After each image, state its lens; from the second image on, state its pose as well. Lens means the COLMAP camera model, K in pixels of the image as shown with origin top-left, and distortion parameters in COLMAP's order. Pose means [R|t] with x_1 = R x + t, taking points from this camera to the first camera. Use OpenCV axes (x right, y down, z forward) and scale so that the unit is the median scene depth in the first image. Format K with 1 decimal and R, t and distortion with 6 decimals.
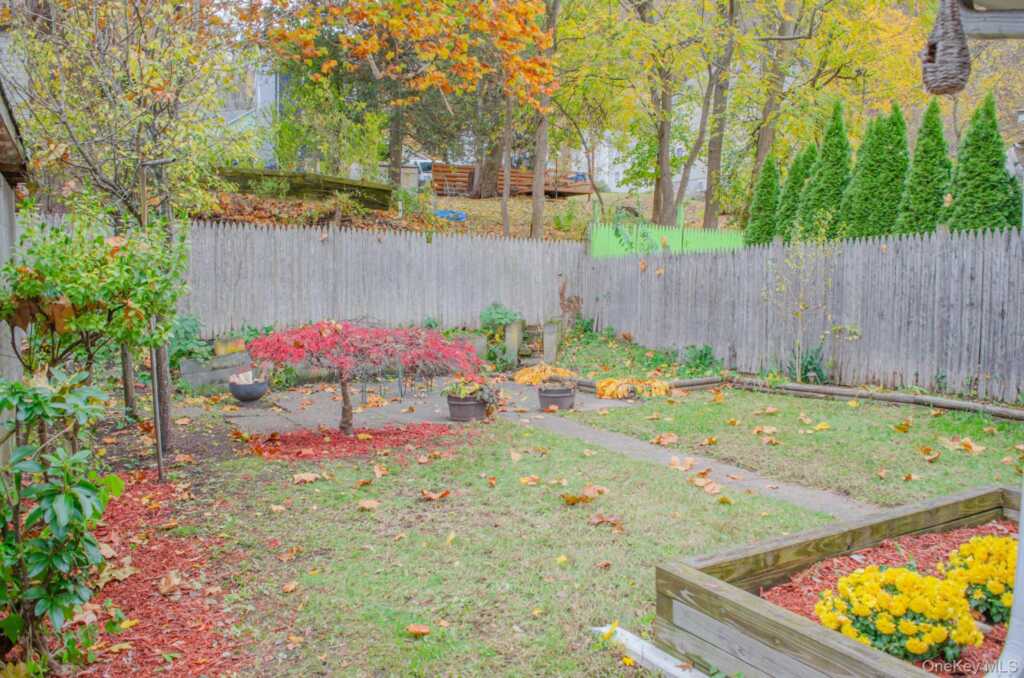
lens RADIAL K [[807.3, 0, 512.0], [0, 807.3, 339.0], [0, 0, 1]] dist [-0.079334, -0.001037]
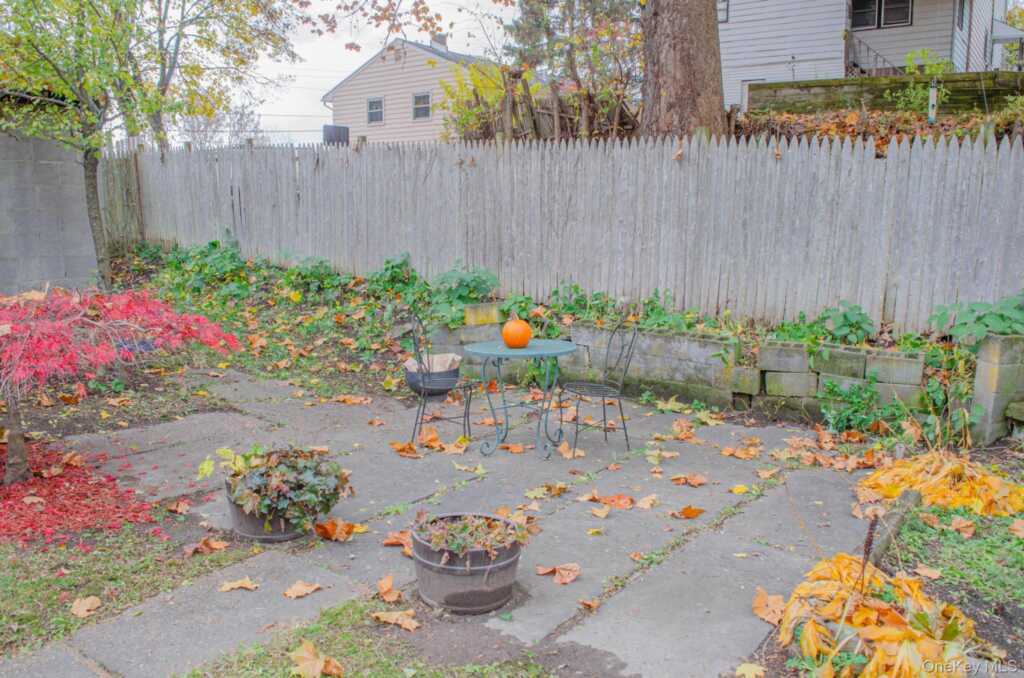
lens RADIAL K [[807.3, 0, 512.0], [0, 807.3, 339.0], [0, 0, 1]] dist [-0.079334, -0.001037]
pose [[0.446850, 0.138370, -0.883843, 0.223124], [-0.088758, 0.989949, 0.110108, -0.038488], [0.890195, 0.029246, 0.454640, 0.530623]]
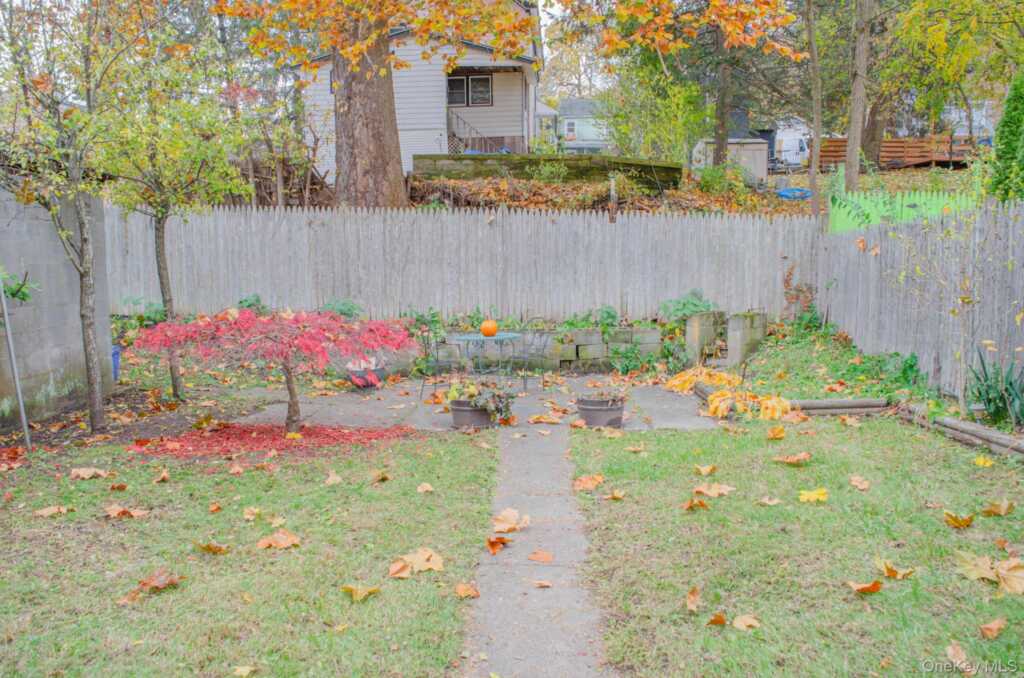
lens RADIAL K [[807.3, 0, 512.0], [0, 807.3, 339.0], [0, 0, 1]] dist [-0.079334, -0.001037]
pose [[0.857740, 0.038793, -0.512619, 0.238779], [-0.030916, 0.999236, 0.023888, -0.008499], [0.513154, -0.004641, 0.858284, 0.170247]]
